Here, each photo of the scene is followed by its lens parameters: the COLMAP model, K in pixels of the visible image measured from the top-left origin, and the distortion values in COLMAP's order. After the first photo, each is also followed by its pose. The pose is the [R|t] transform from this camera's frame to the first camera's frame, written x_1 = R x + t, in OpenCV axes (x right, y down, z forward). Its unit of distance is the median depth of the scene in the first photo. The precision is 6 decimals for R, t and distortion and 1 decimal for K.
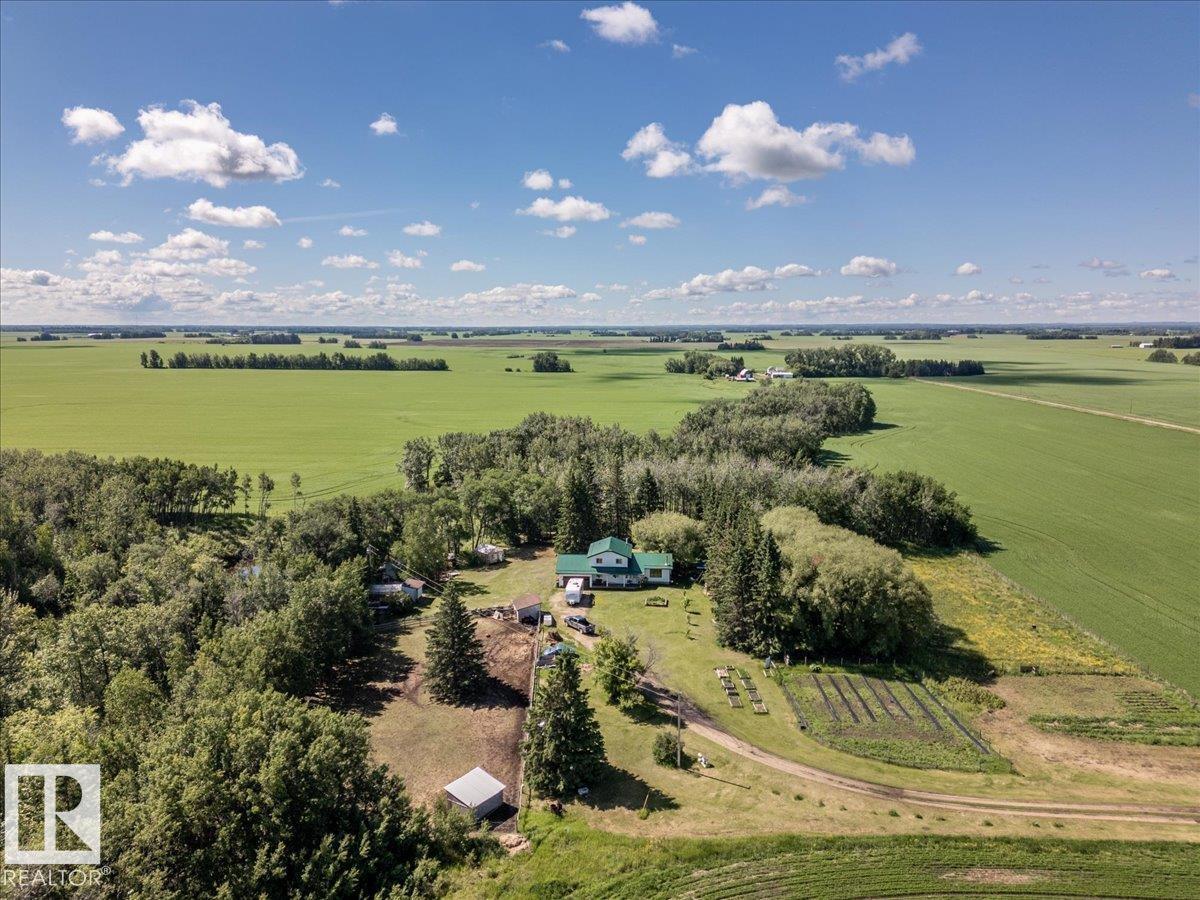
lens RADIAL K [[845.4, 0, 590.5], [0, 845.4, 455.6], [0, 0, 1]] dist [0.075236, -0.074378]
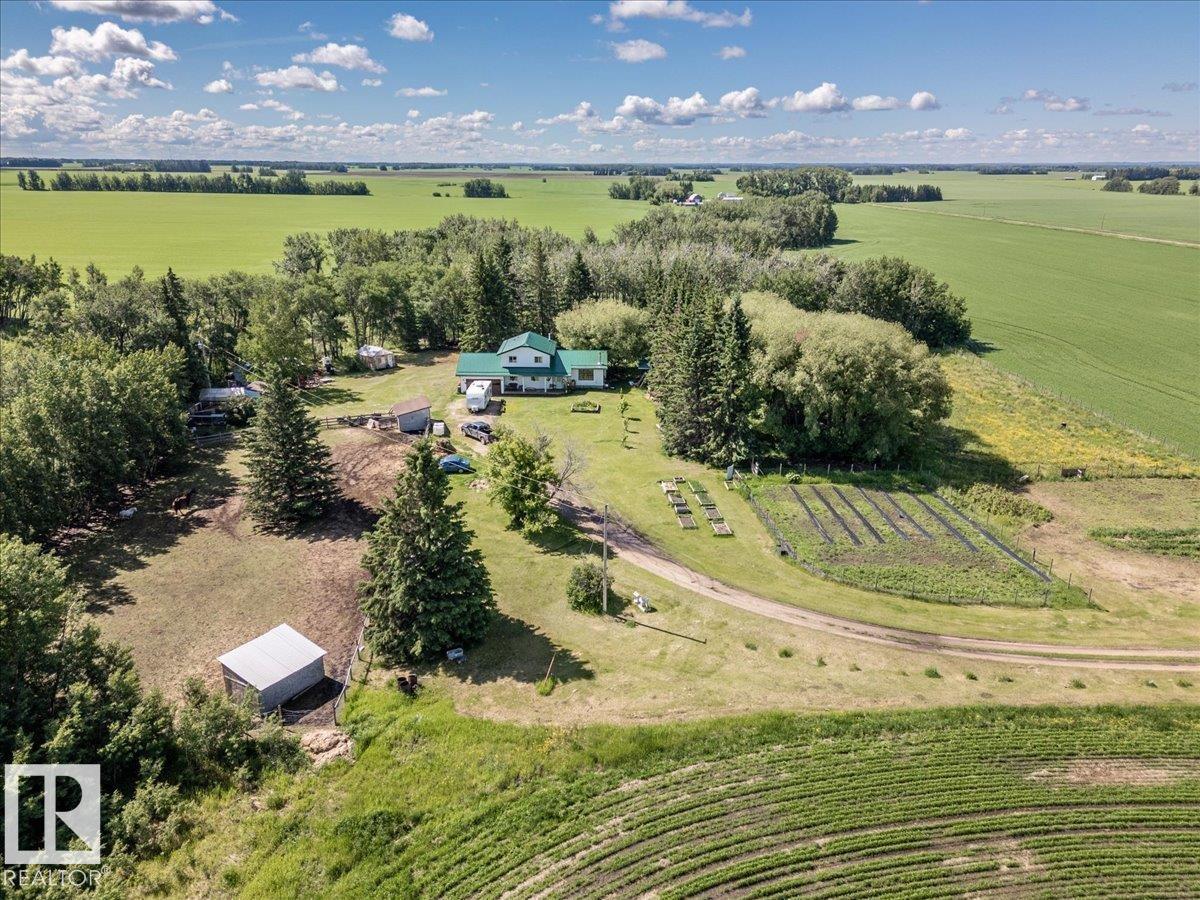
lens RADIAL K [[845.4, 0, 591.0], [0, 845.4, 455.9], [0, 0, 1]] dist [0.075236, -0.074378]
pose [[0.997823, -0.015320, 0.064147, 0.030668], [0.003730, 0.984199, 0.177025, 0.074608], [-0.065846, -0.176401, 0.982114, 0.218796]]
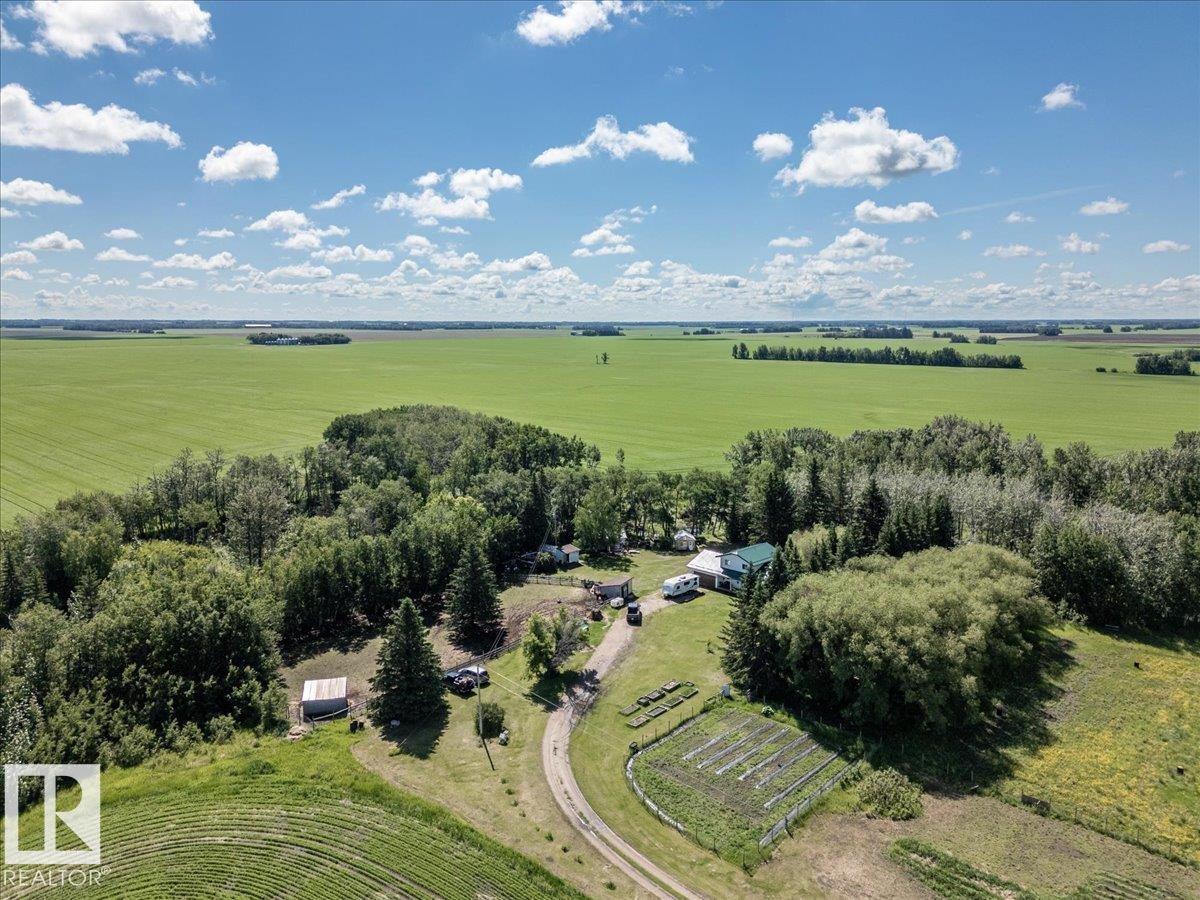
lens RADIAL K [[845.4, 0, 591.6], [0, 845.4, 445.3], [0, 0, 1]] dist [0.075236, -0.074378]
pose [[0.750244, 0.095680, -0.654202, 0.517034], [-0.099066, 0.994571, 0.031851, -0.025156], [0.653697, 0.040913, 0.755649, 0.159730]]
